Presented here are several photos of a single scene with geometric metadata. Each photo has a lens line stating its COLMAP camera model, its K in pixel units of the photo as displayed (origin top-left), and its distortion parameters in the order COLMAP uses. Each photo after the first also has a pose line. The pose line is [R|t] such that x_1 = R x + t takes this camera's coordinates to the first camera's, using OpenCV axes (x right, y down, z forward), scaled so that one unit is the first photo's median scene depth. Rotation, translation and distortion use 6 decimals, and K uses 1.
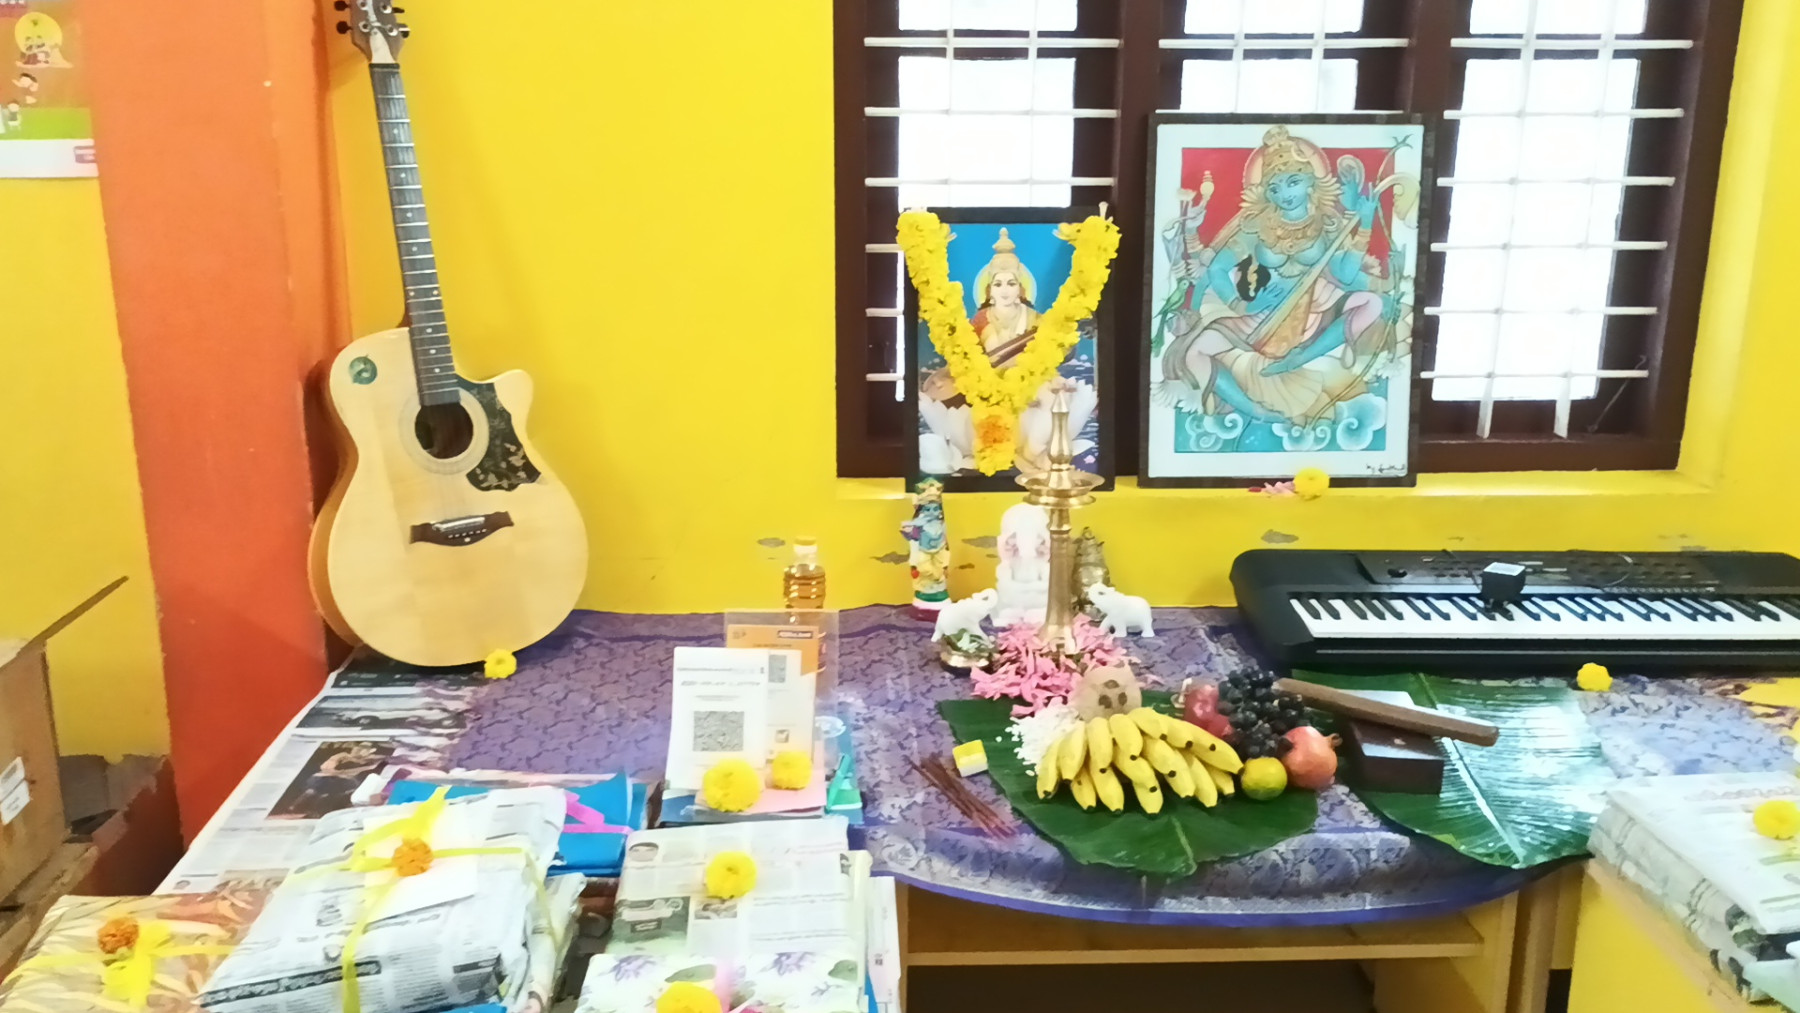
lens RADIAL K [[1562.7, 0, 883.9], [0, 1562.7, 508.5], [0, 0, 1]] dist [0.044714, -0.022212]
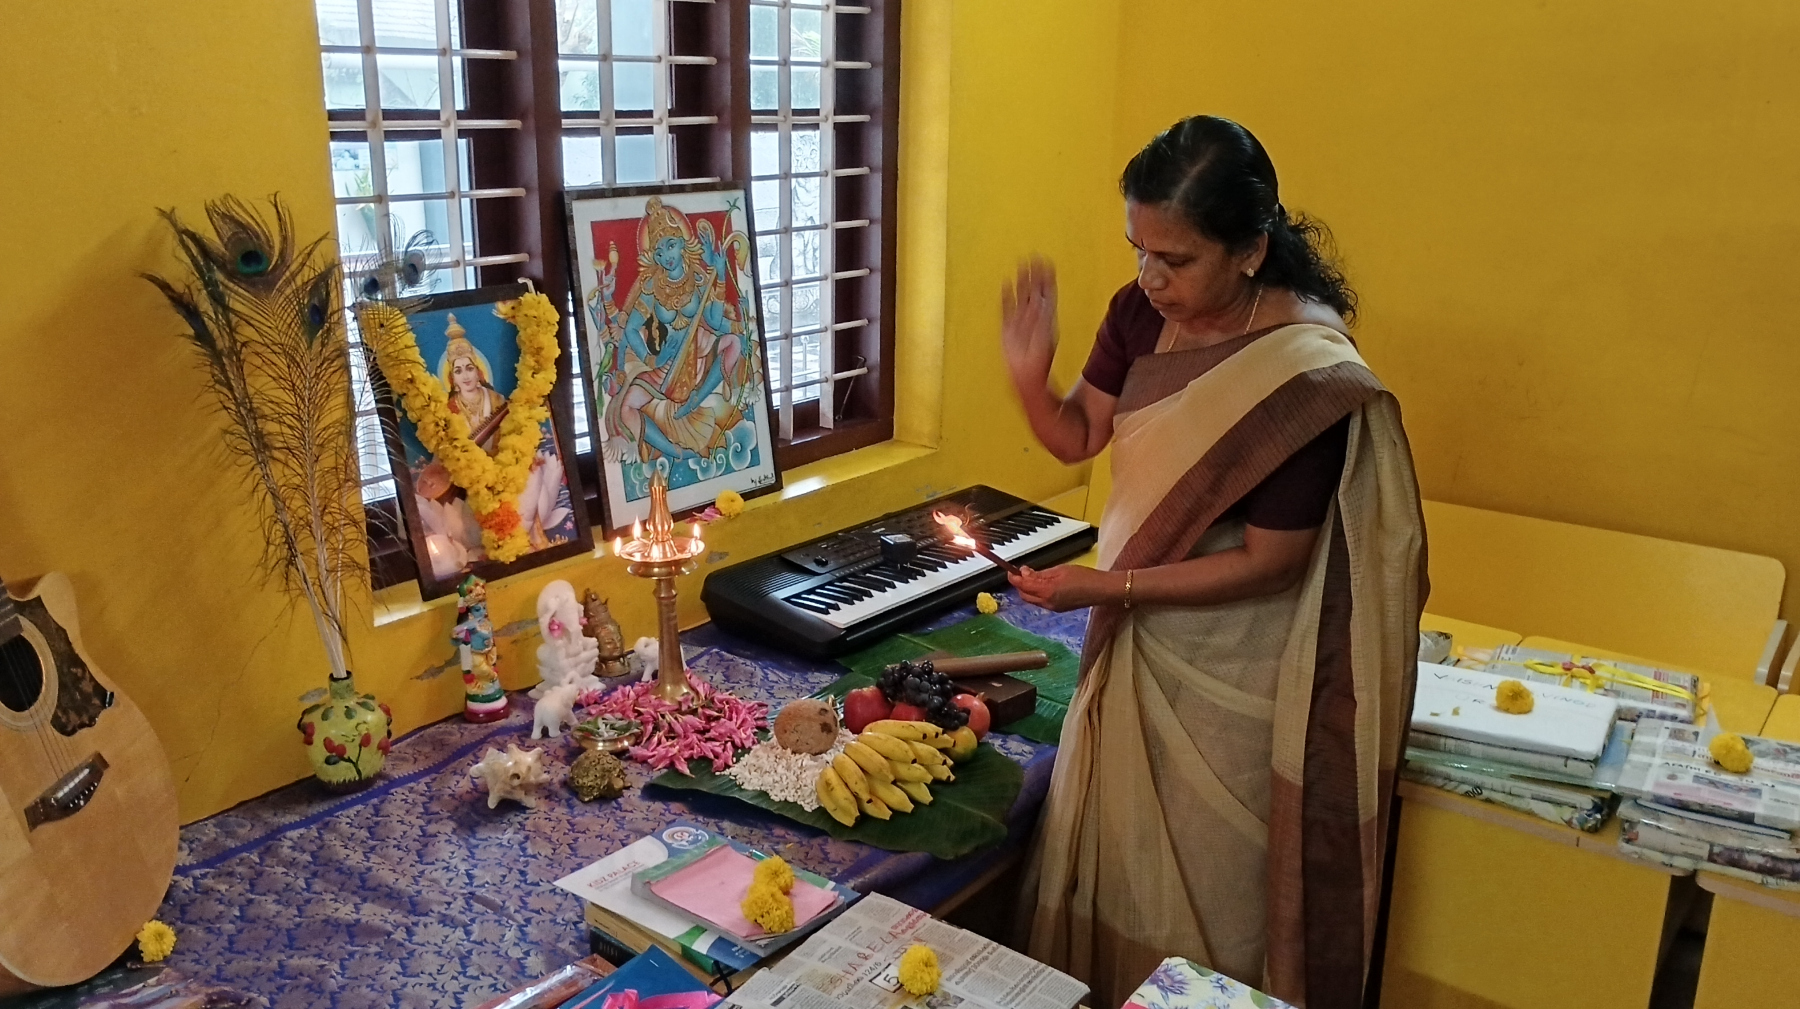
lens RADIAL K [[1503.0, 0, 892.7], [0, 1503.0, 515.7], [0, 0, 1]] dist [0.040633, -0.035775]
pose [[0.635771, -0.210866, 0.742517, -0.477453], [0.190730, 0.975048, 0.113592, -0.111765], [-0.747942, 0.069402, 0.660126, 0.184953]]
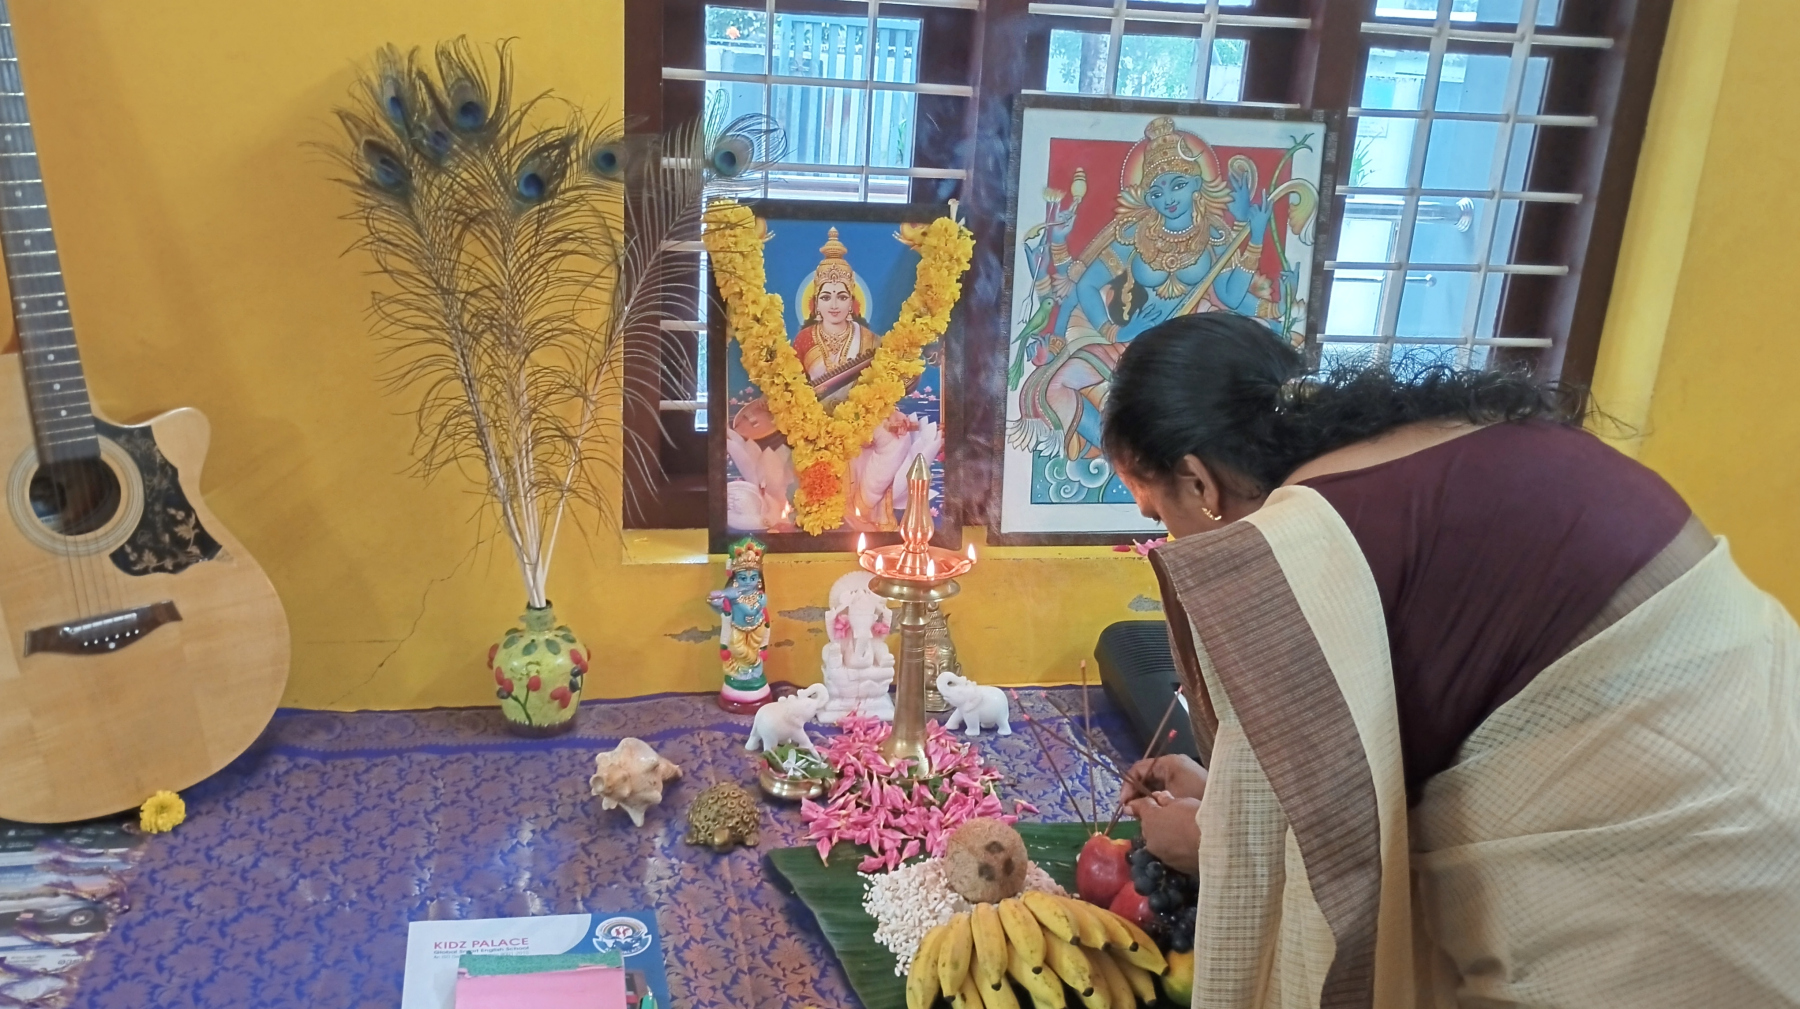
lens RADIAL K [[1522.6, 0, 887.2], [0, 1522.6, 509.6], [0, 0, 1]] dist [0.062992, -0.068510]
pose [[0.985598, 0.003412, 0.169072, -0.029066], [-0.012490, 0.998534, 0.052662, -0.076170], [-0.168644, -0.054016, 0.984196, 0.213938]]
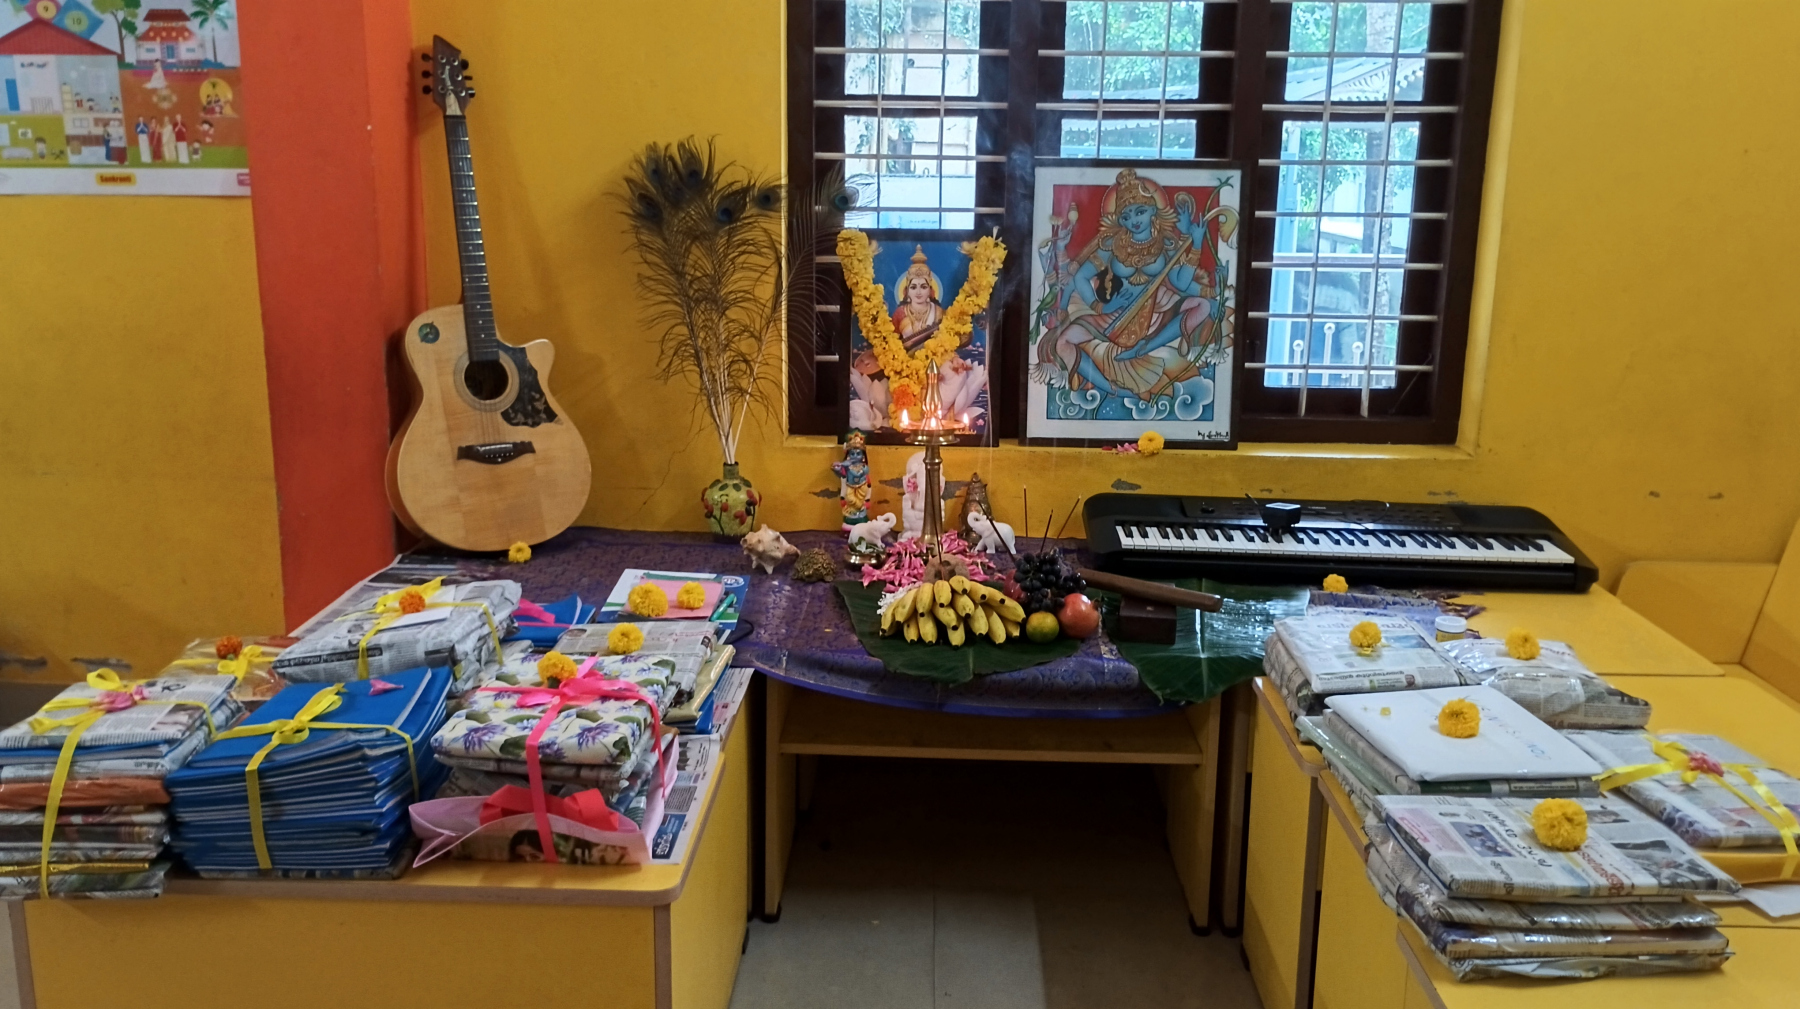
lens RADIAL K [[1522.6, 0, 887.2], [0, 1522.6, 509.6], [0, 0, 1]] dist [0.062992, -0.068510]
pose [[0.996506, 0.026034, -0.079359, 0.158860], [-0.029331, 0.998742, -0.040668, 0.096067], [0.078201, 0.042853, 0.996016, -0.266809]]
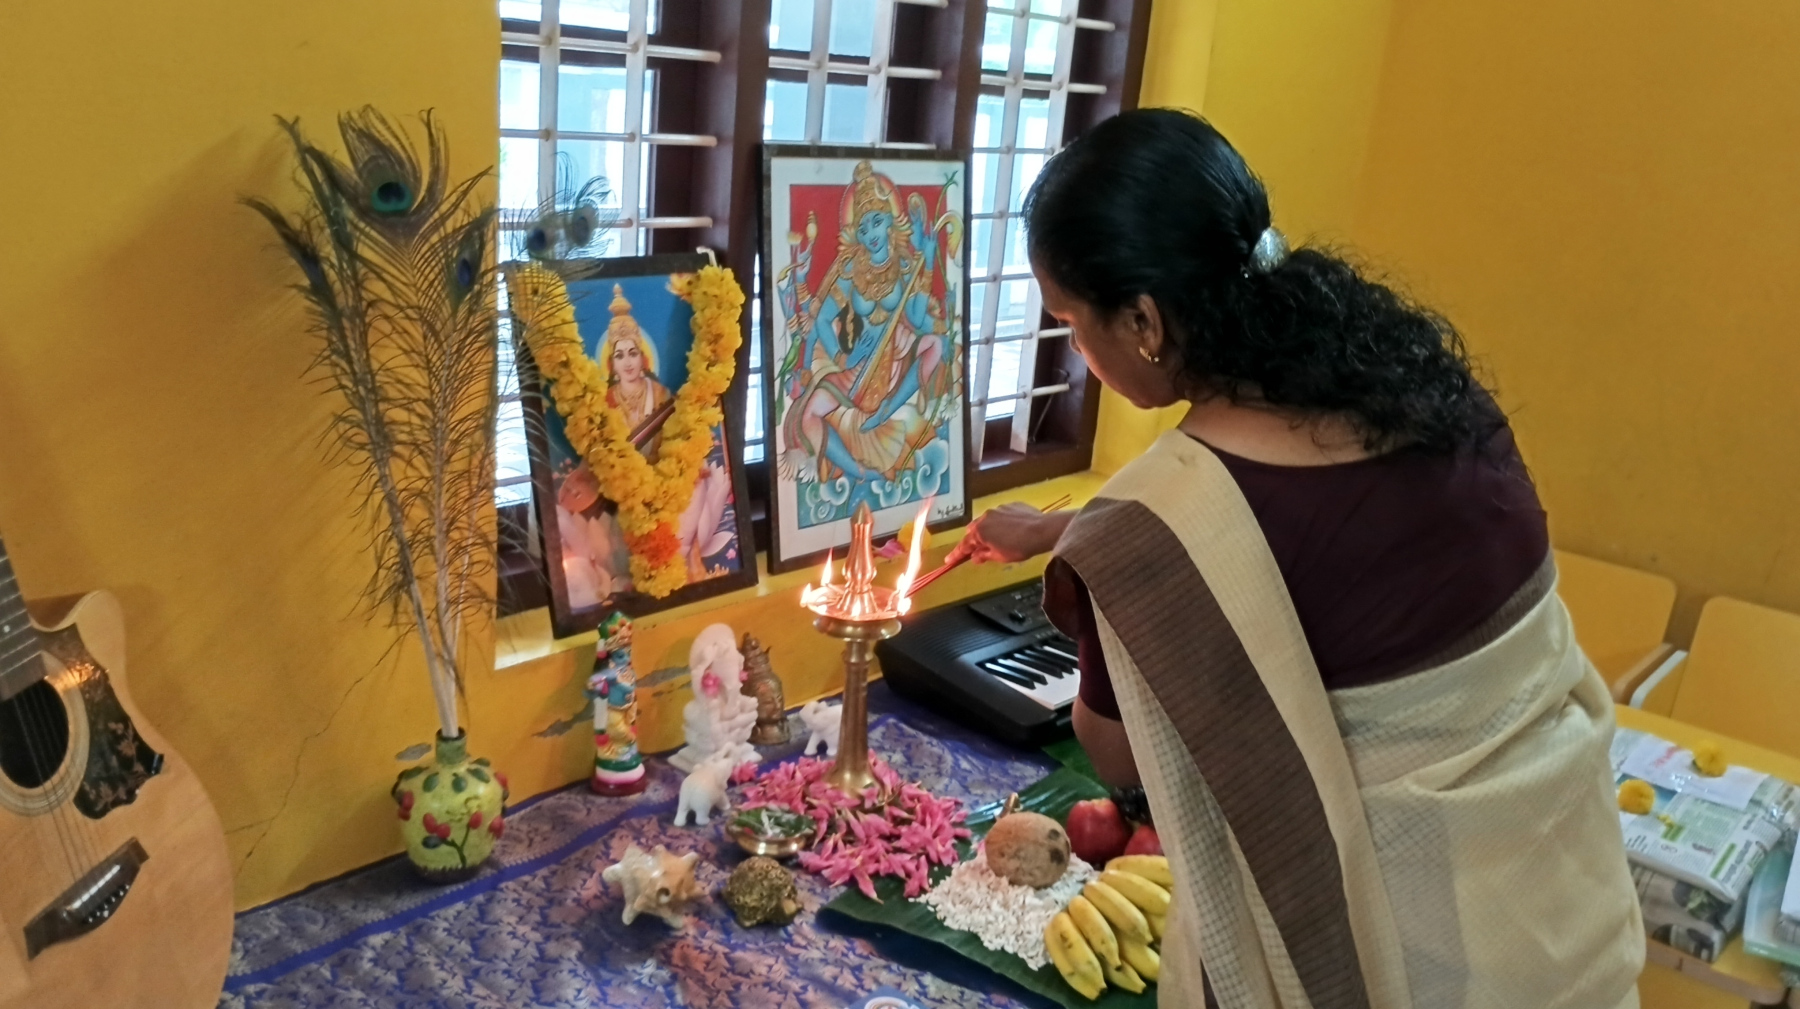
lens RADIAL K [[1508.5, 0, 893.6], [0, 1508.5, 511.9], [0, 0, 1]] dist [0.032133, -0.020592]
pose [[0.685056, -0.151840, 0.712490, -0.391139], [0.109246, 0.988390, 0.105598, -0.132211], [-0.720252, 0.005496, 0.693691, 0.377366]]
